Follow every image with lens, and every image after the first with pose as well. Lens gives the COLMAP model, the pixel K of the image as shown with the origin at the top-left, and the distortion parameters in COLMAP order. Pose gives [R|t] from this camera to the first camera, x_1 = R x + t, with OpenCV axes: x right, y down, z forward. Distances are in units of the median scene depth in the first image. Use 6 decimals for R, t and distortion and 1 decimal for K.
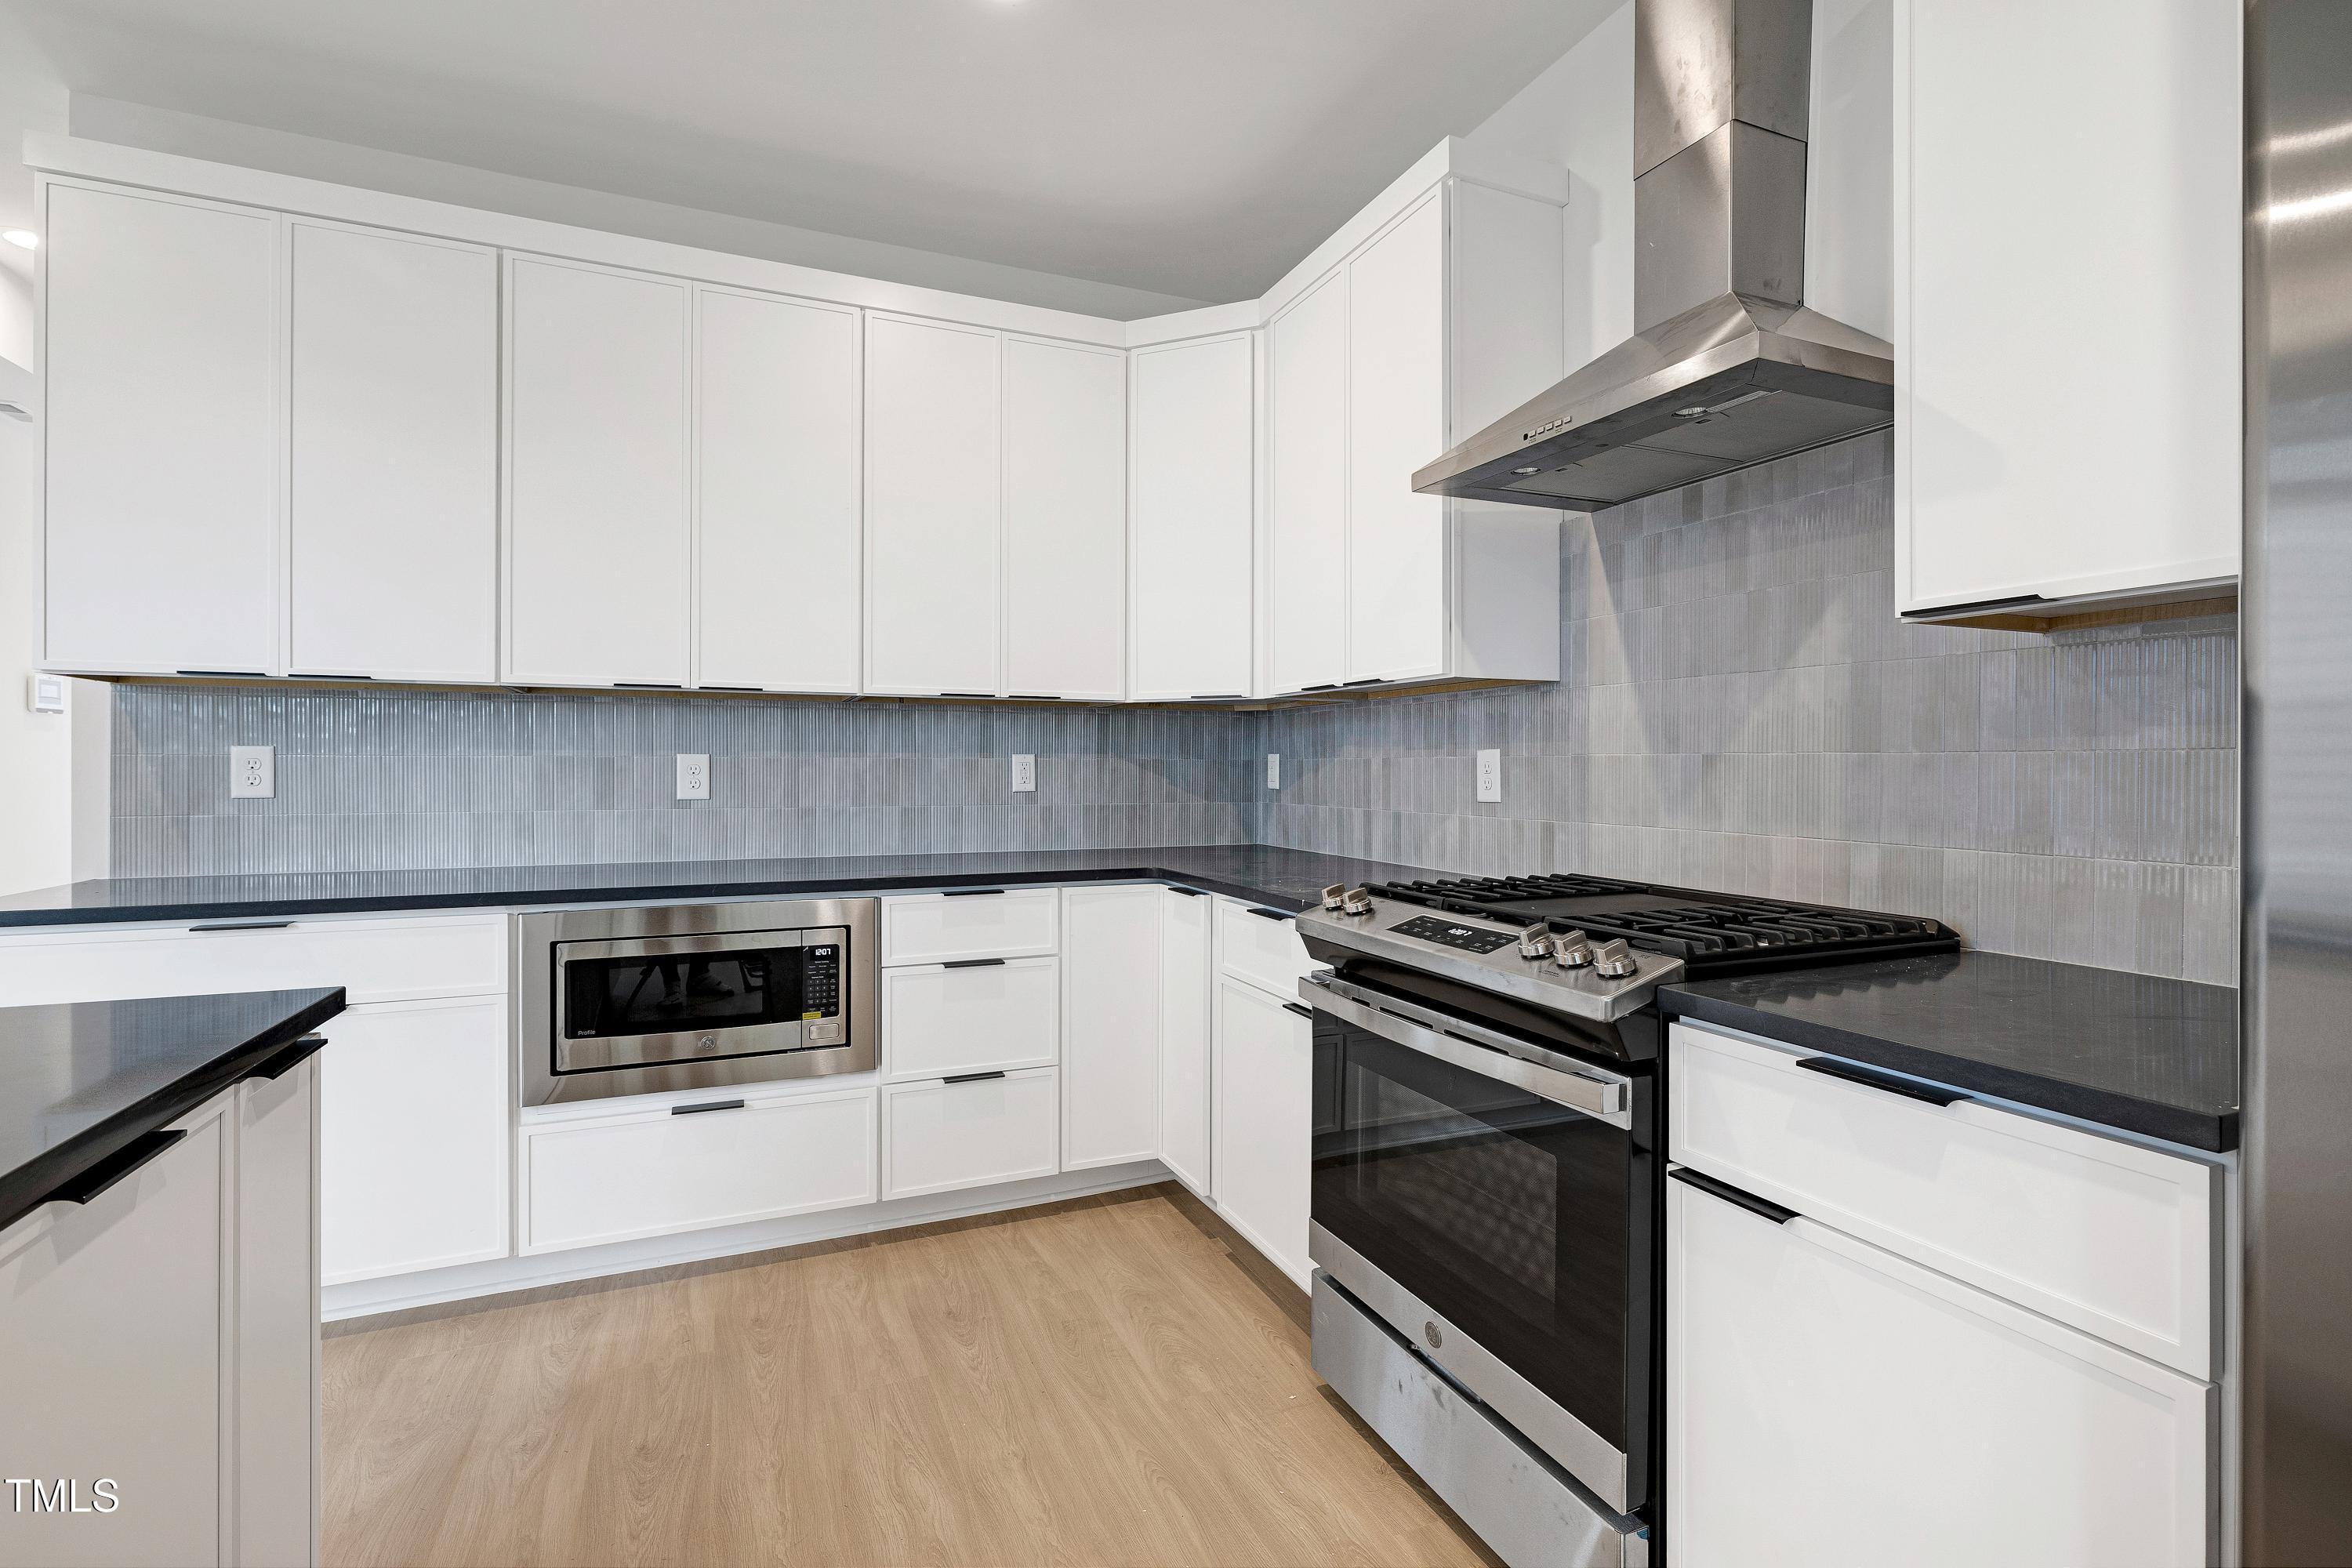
lens RADIAL K [[1062.6, 0, 1169.9], [0, 1062.6, 769.7], [0, 0, 1]] dist [-0.002242, -0.000077]
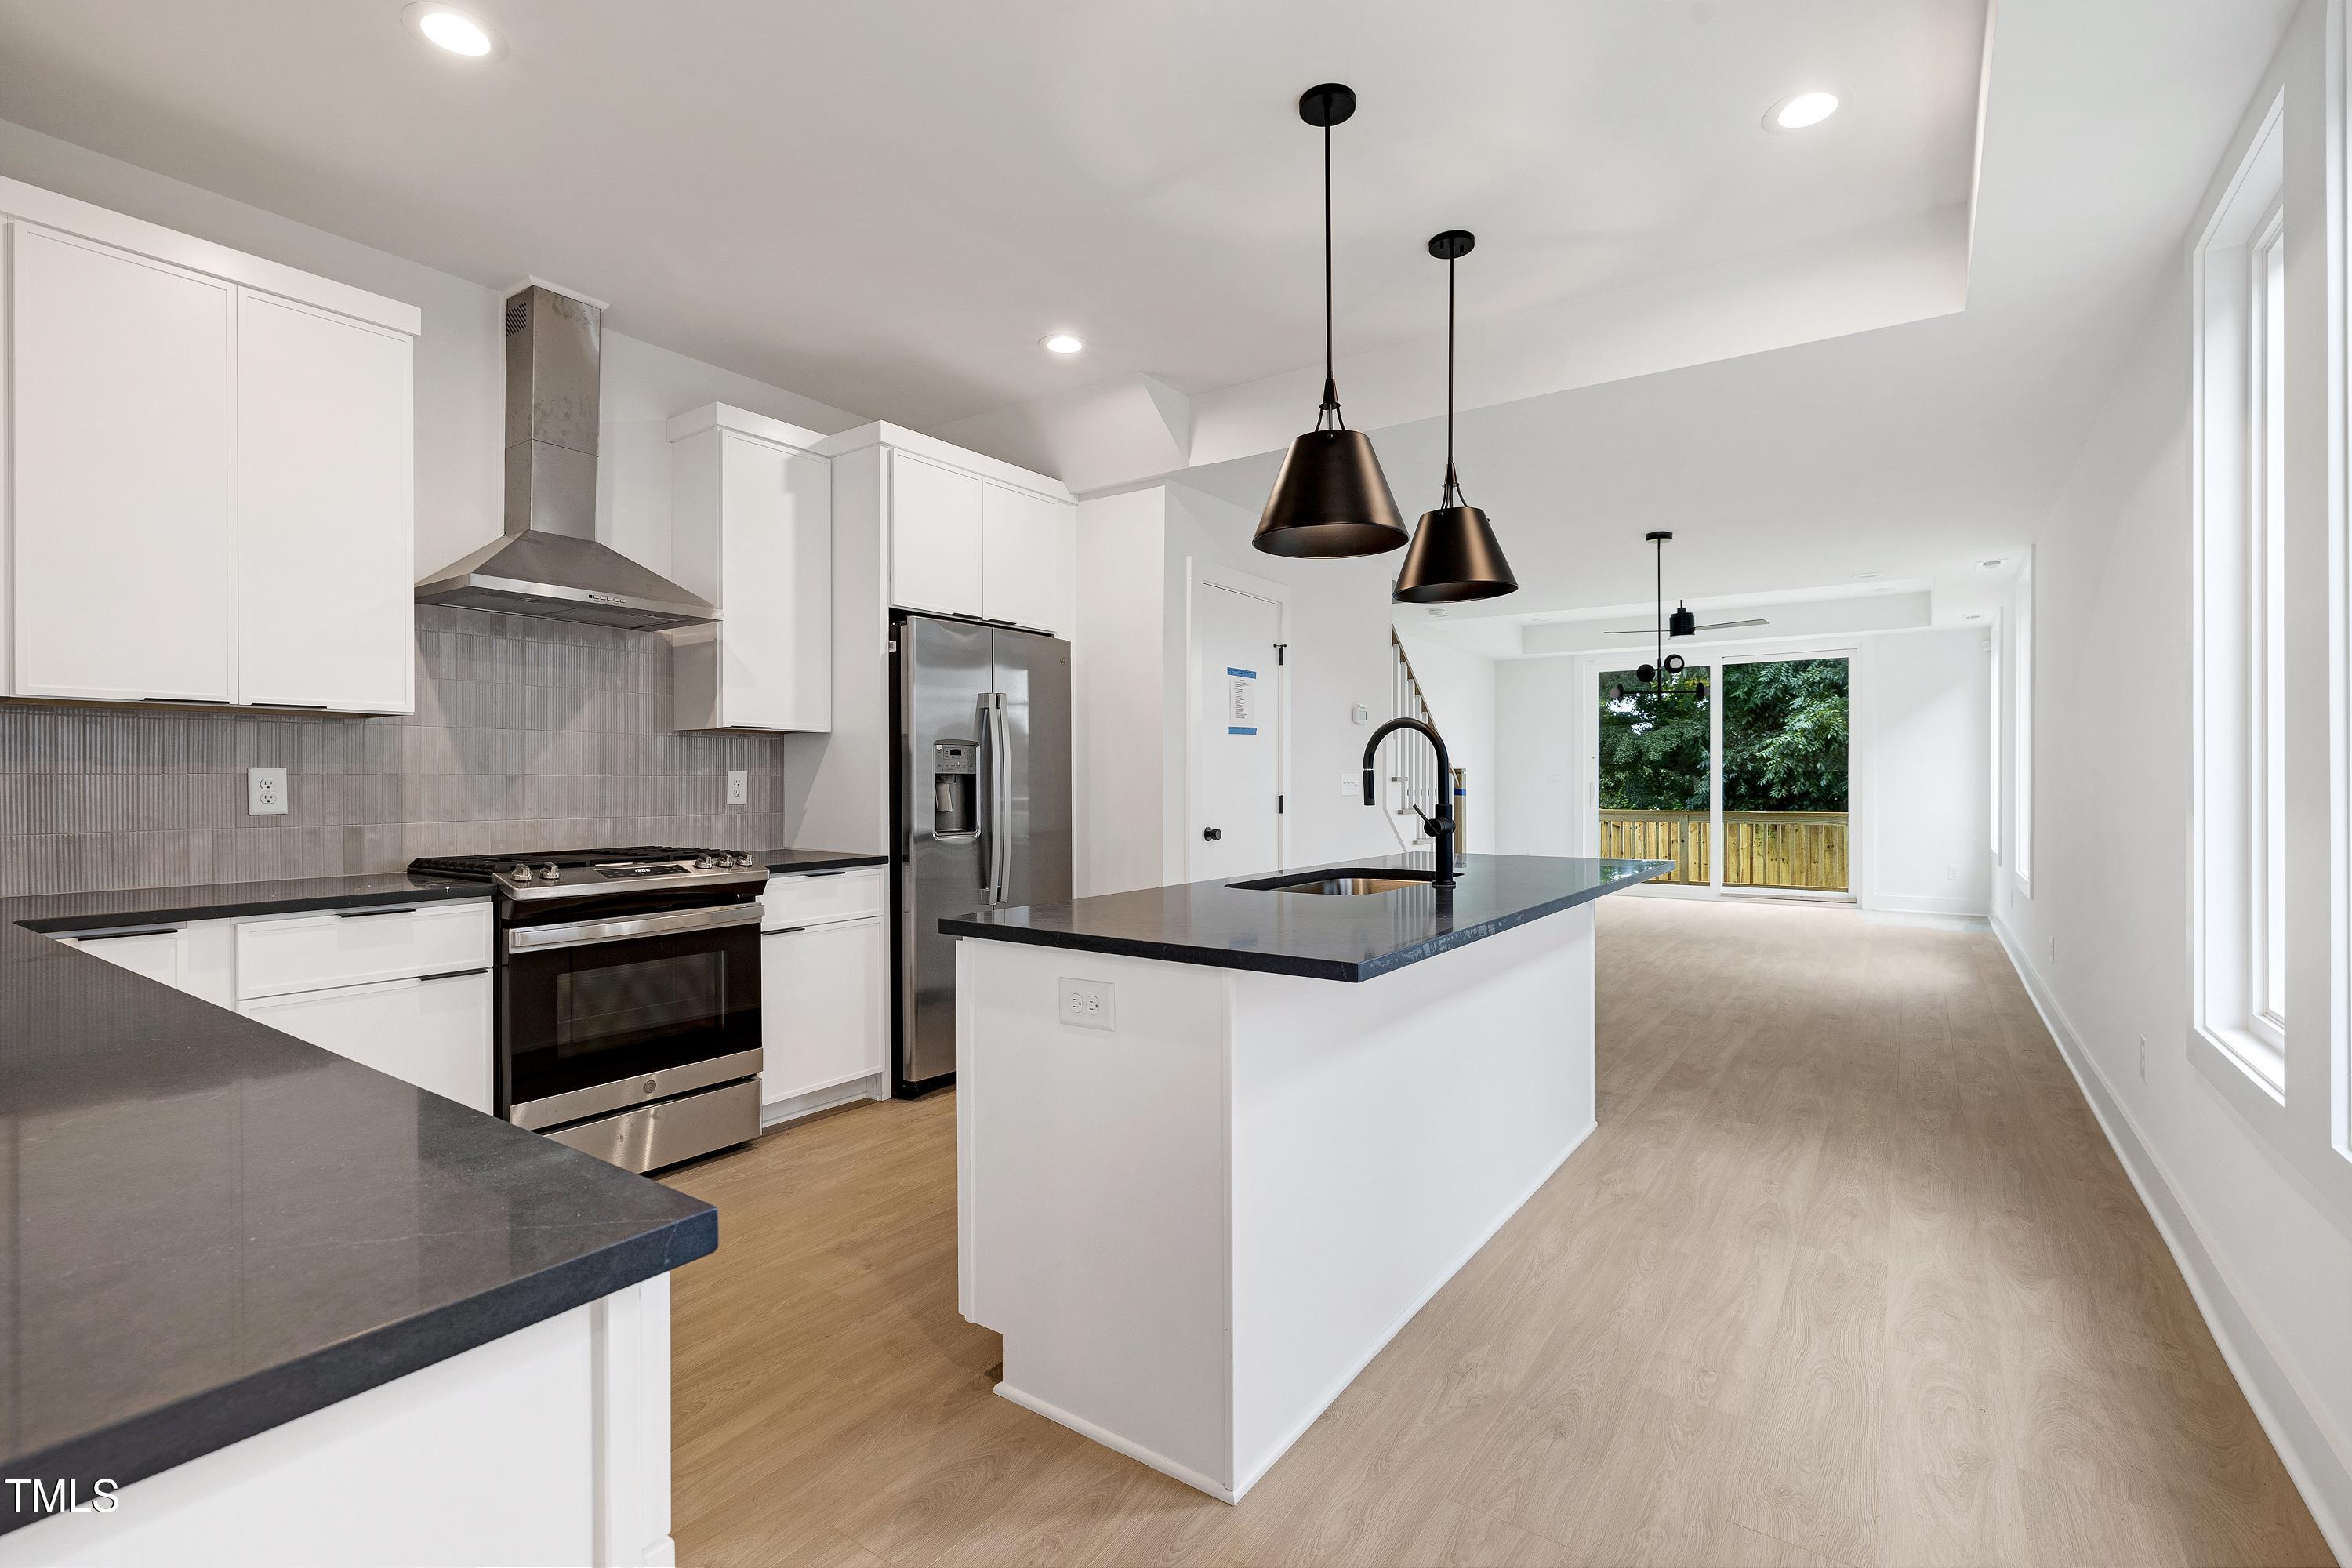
lens RADIAL K [[1048.2, 0, 1172.9], [0, 1048.2, 784.6], [0, 0, 1]] dist [-0.006599, 0.001155]
pose [[-0.534663, -0.003145, 0.845060, -1.290532], [0.005084, 0.999963, 0.006937, -0.004735], [-0.845050, 0.008005, -0.534627, 0.863875]]
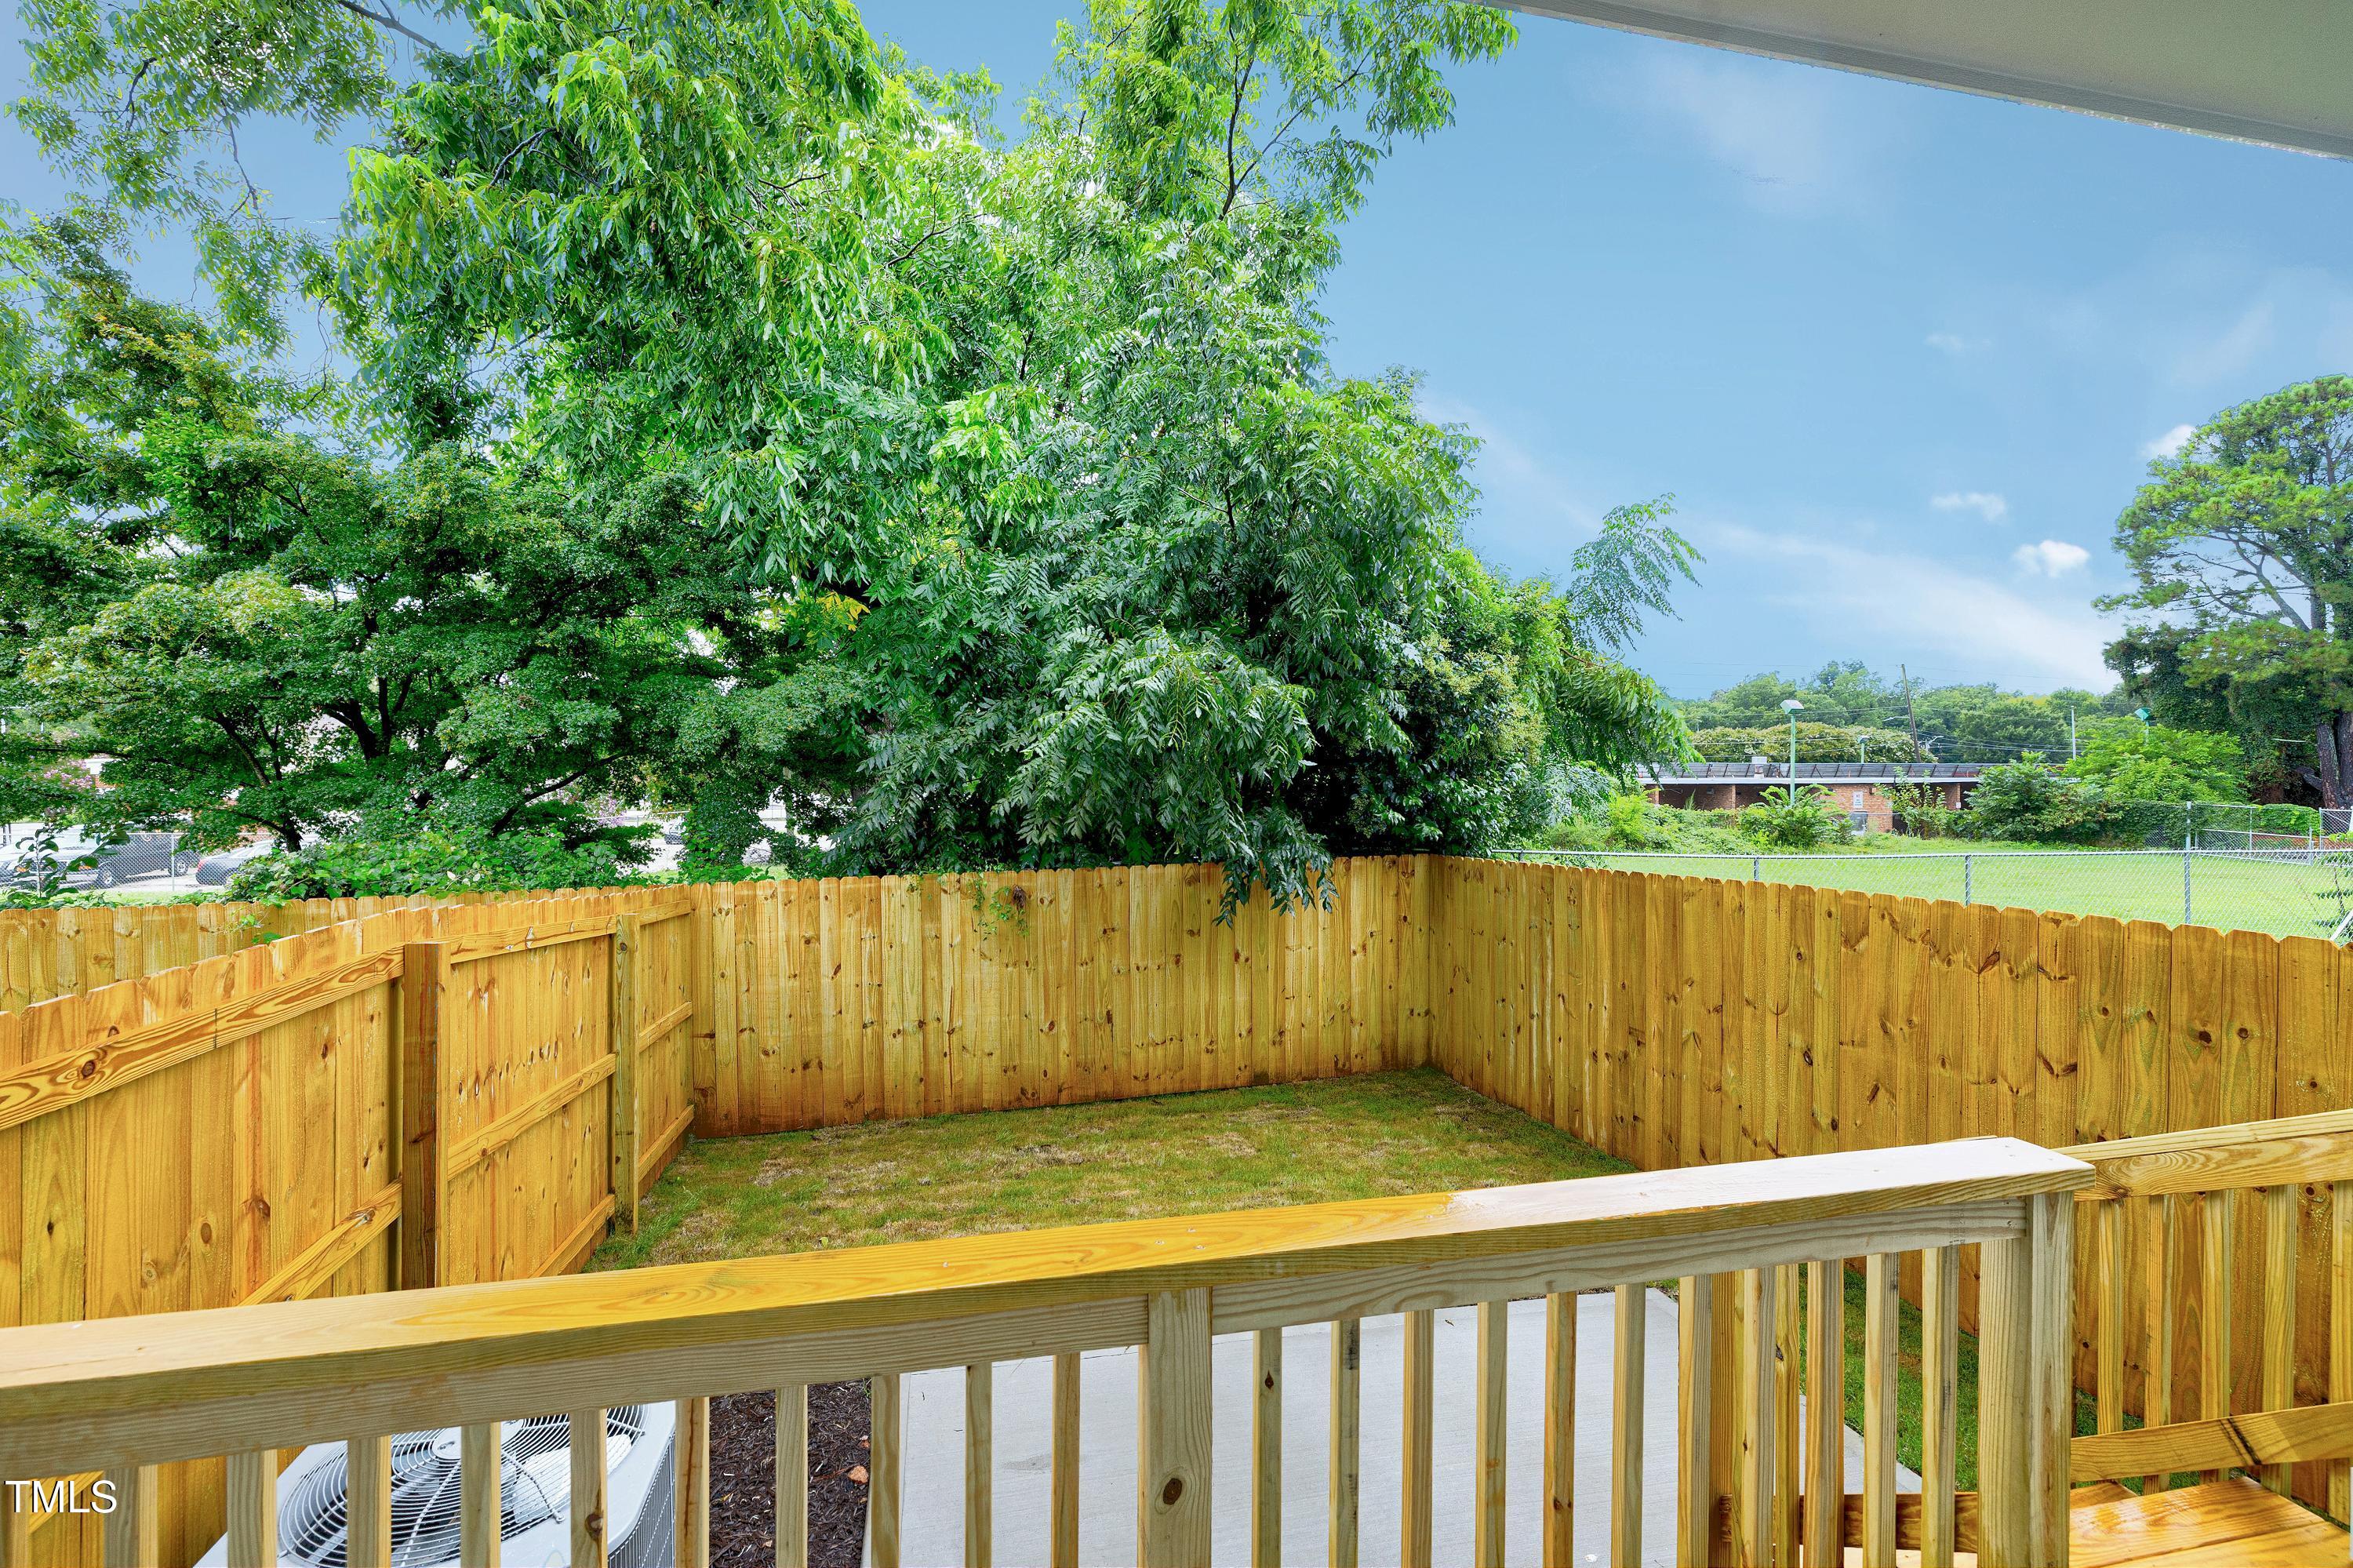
lens RADIAL K [[994.3, 0, 1164.5], [0, 994.3, 789.5], [0, 0, 1]] dist [-0.000251, 0.000312]
pose [[-0.986633, -0.016508, 0.162118, 1.622691], [-0.011180, 0.999369, 0.033719, -0.120051], [-0.162572, 0.031456, -0.986195, -3.409361]]
